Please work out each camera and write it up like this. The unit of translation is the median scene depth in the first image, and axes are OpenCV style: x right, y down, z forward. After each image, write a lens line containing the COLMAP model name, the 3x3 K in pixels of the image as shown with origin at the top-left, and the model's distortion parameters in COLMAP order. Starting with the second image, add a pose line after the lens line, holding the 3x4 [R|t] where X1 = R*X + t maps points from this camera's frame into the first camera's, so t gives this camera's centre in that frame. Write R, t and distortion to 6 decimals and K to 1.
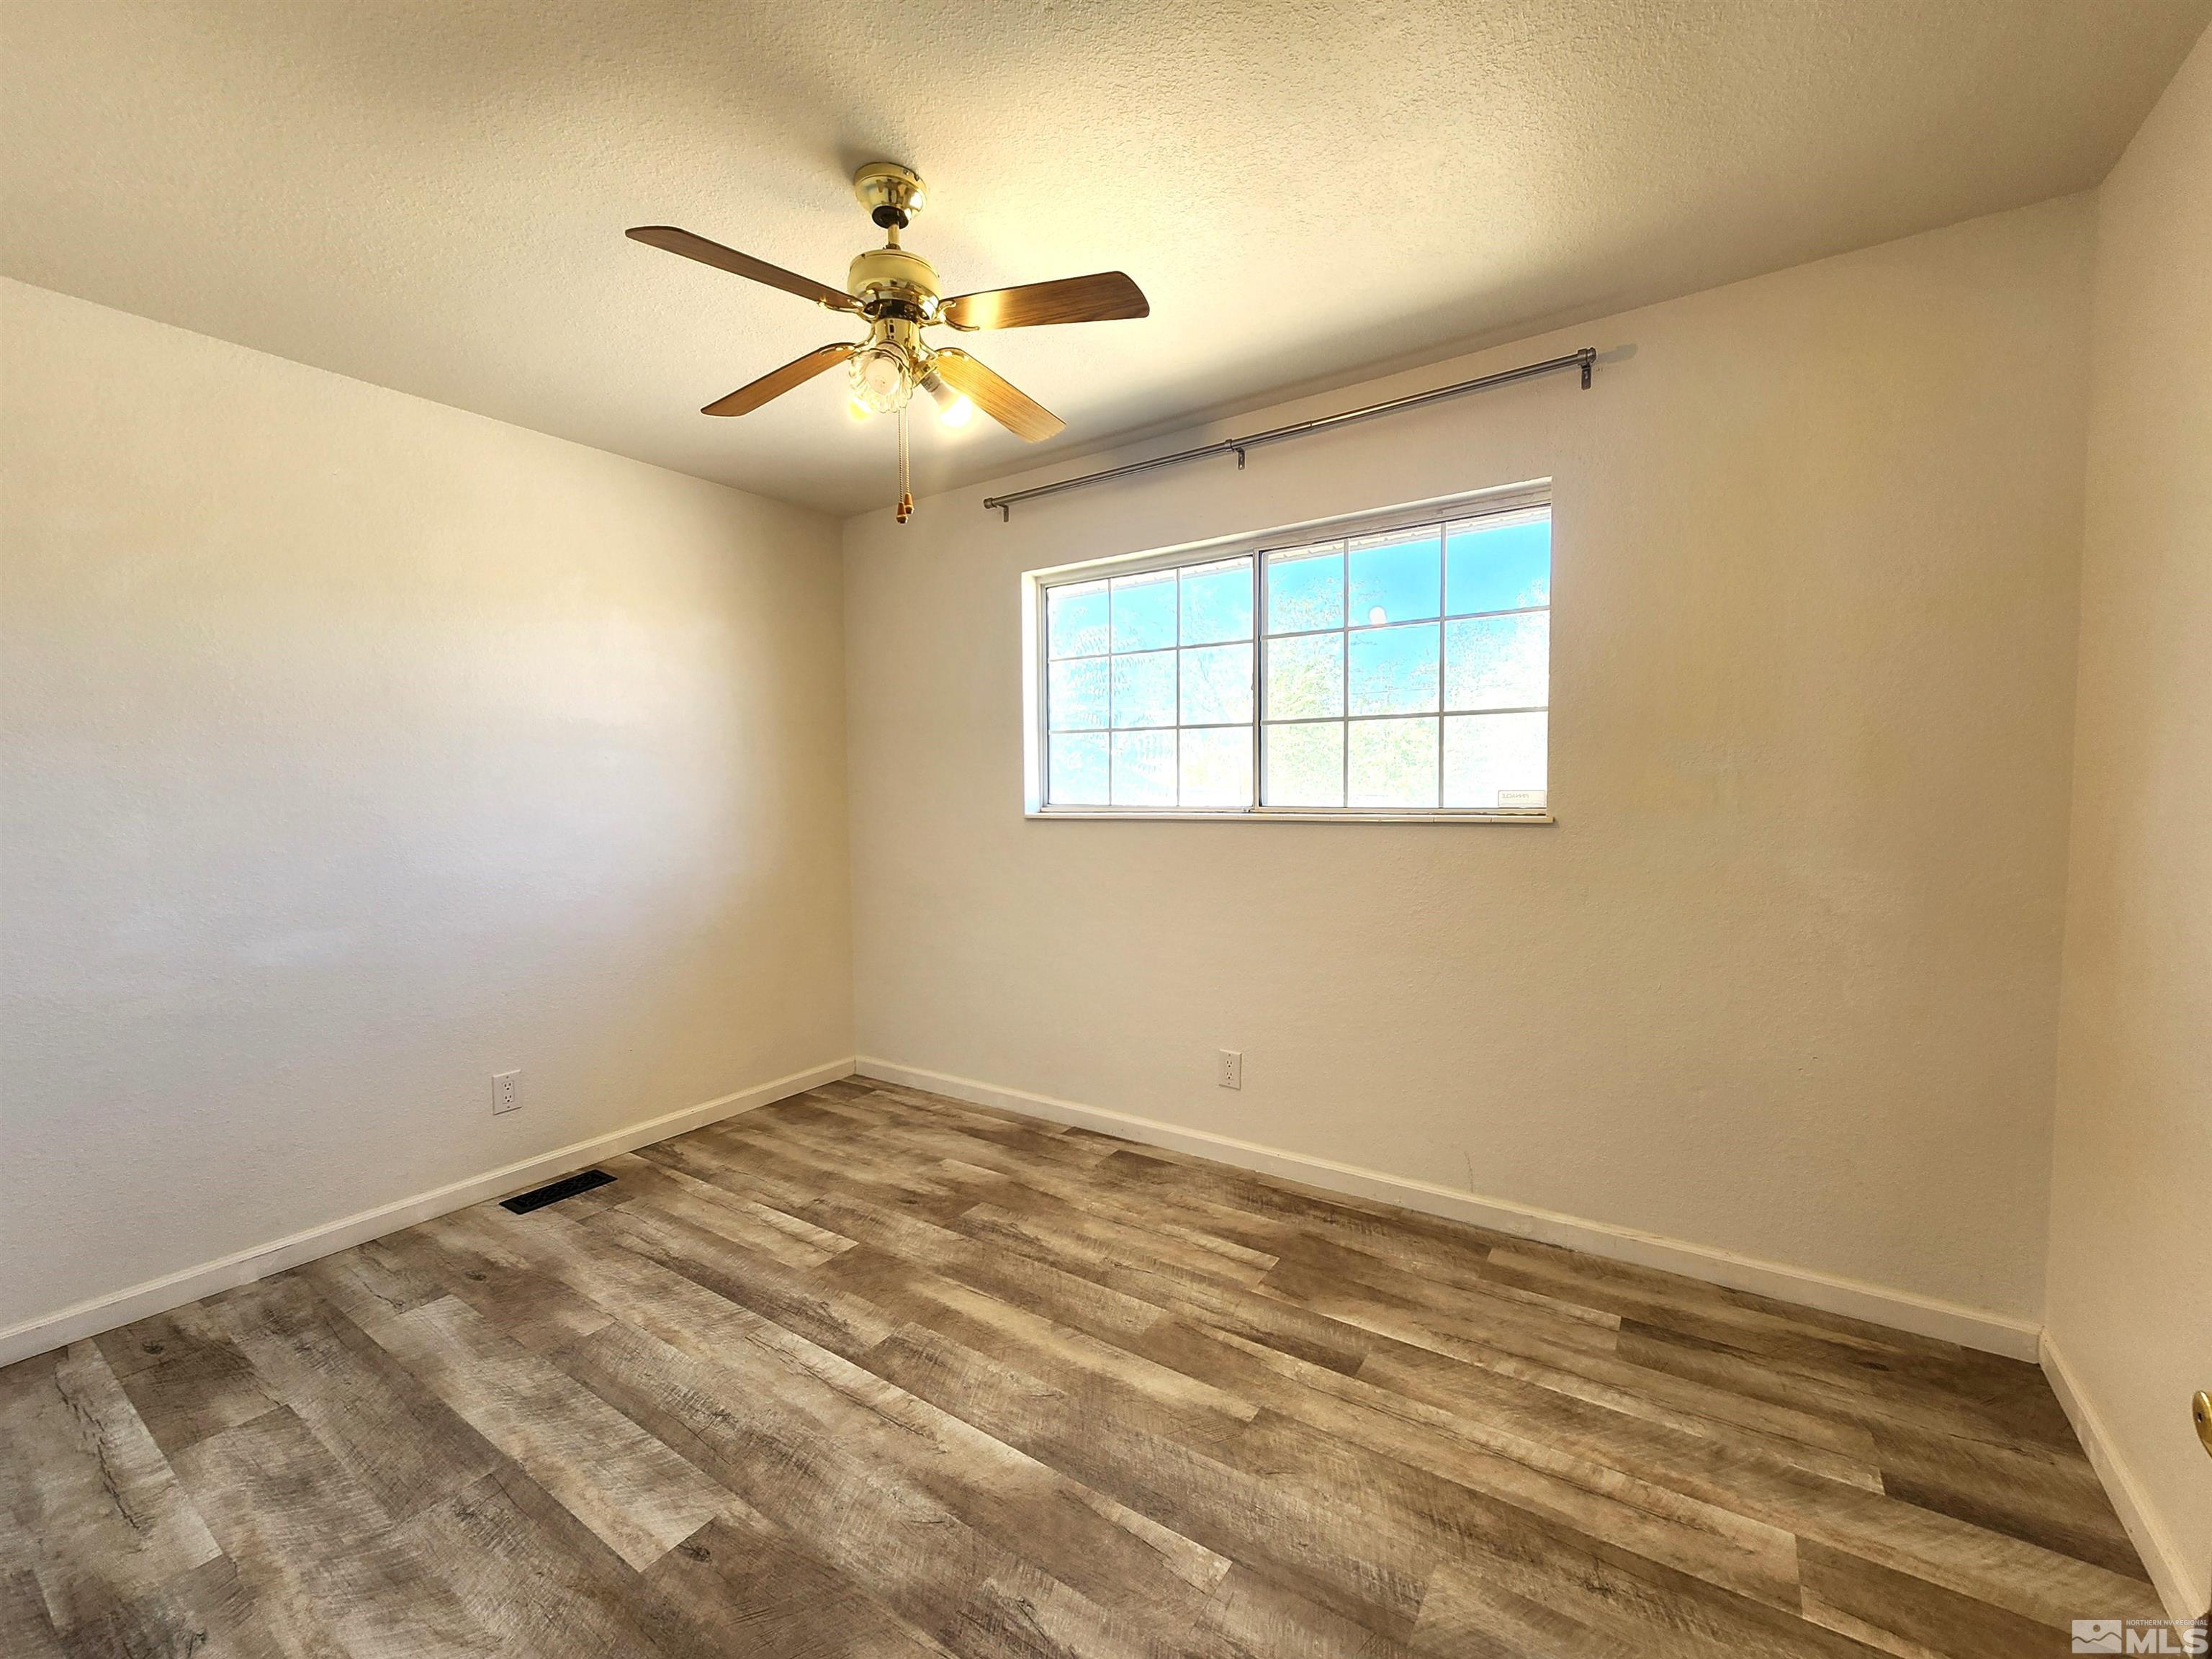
lens RADIAL K [[914.4, 0, 1099.8], [0, 914.4, 910.0], [0, 0, 1]] dist [-0.029430, 0.016229]
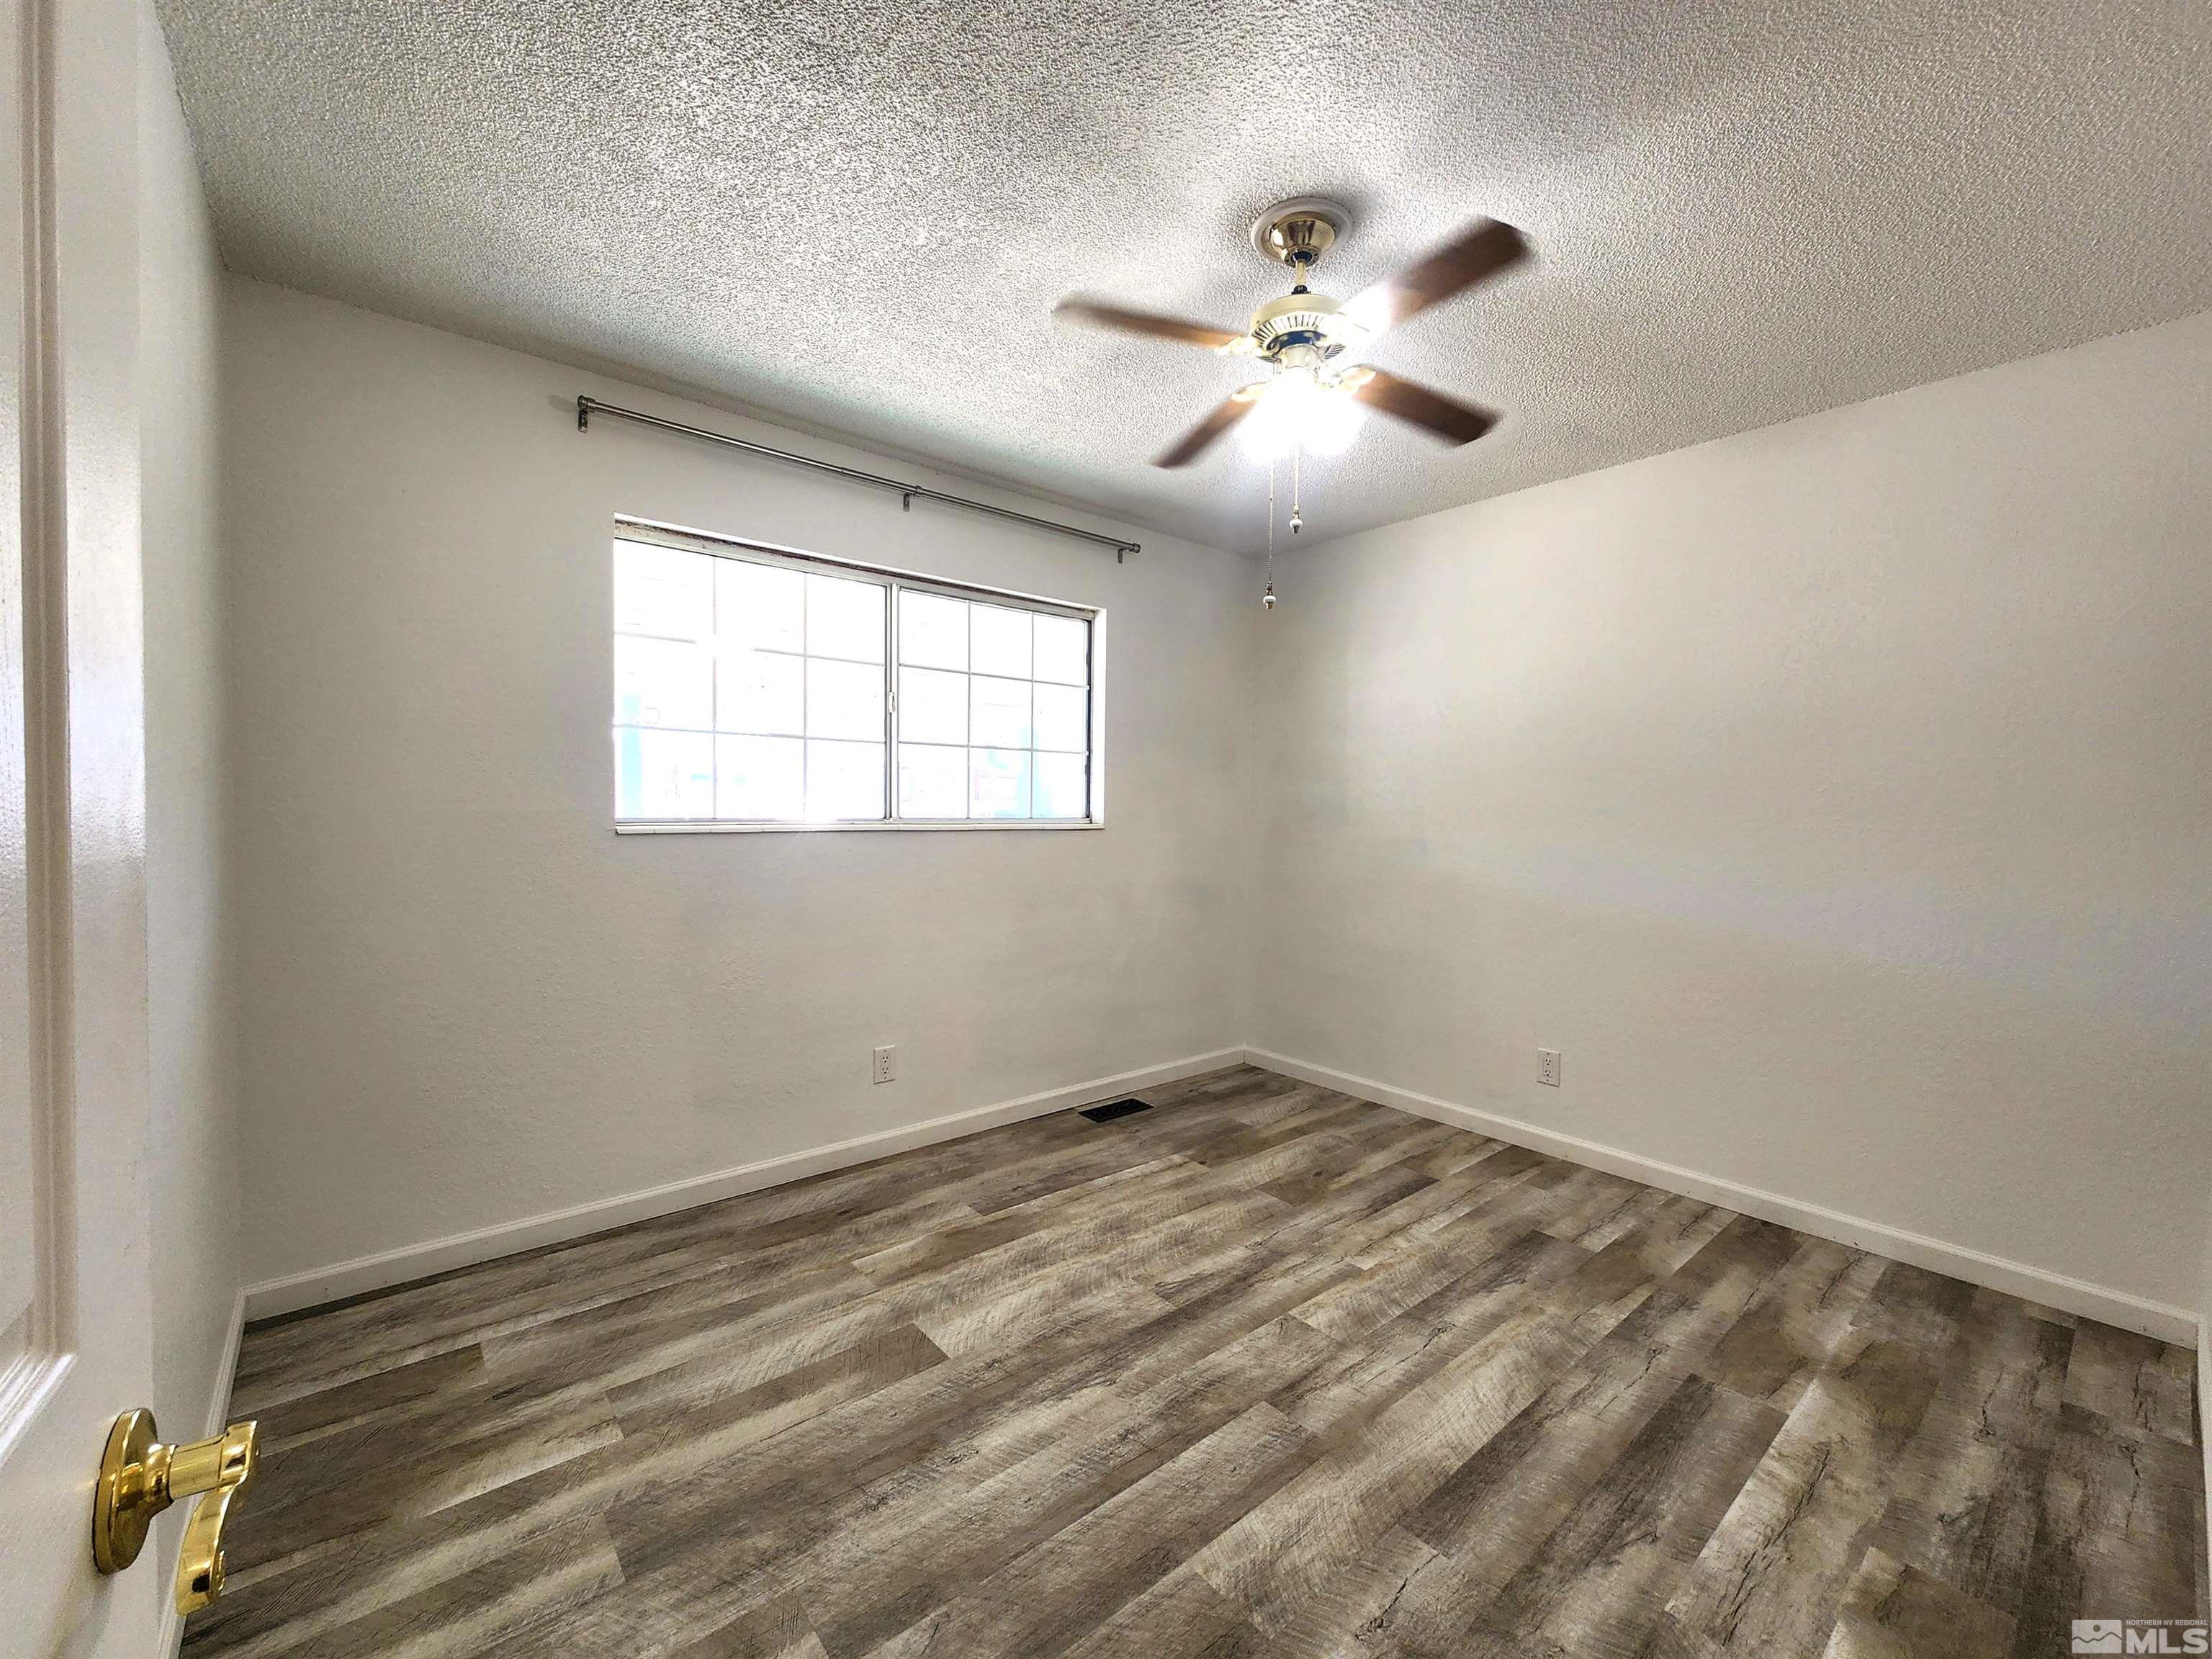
lens RADIAL K [[901.5, 0, 1127.1], [0, 901.5, 827.1], [0, 0, 1]] dist [-0.002153, -0.000410]
pose [[0.256508, 0.004157, 0.966533, -0.780648], [0.121026, 0.991982, -0.036385, -0.034309], [-0.958935, 0.126309, 0.253948, 0.487415]]
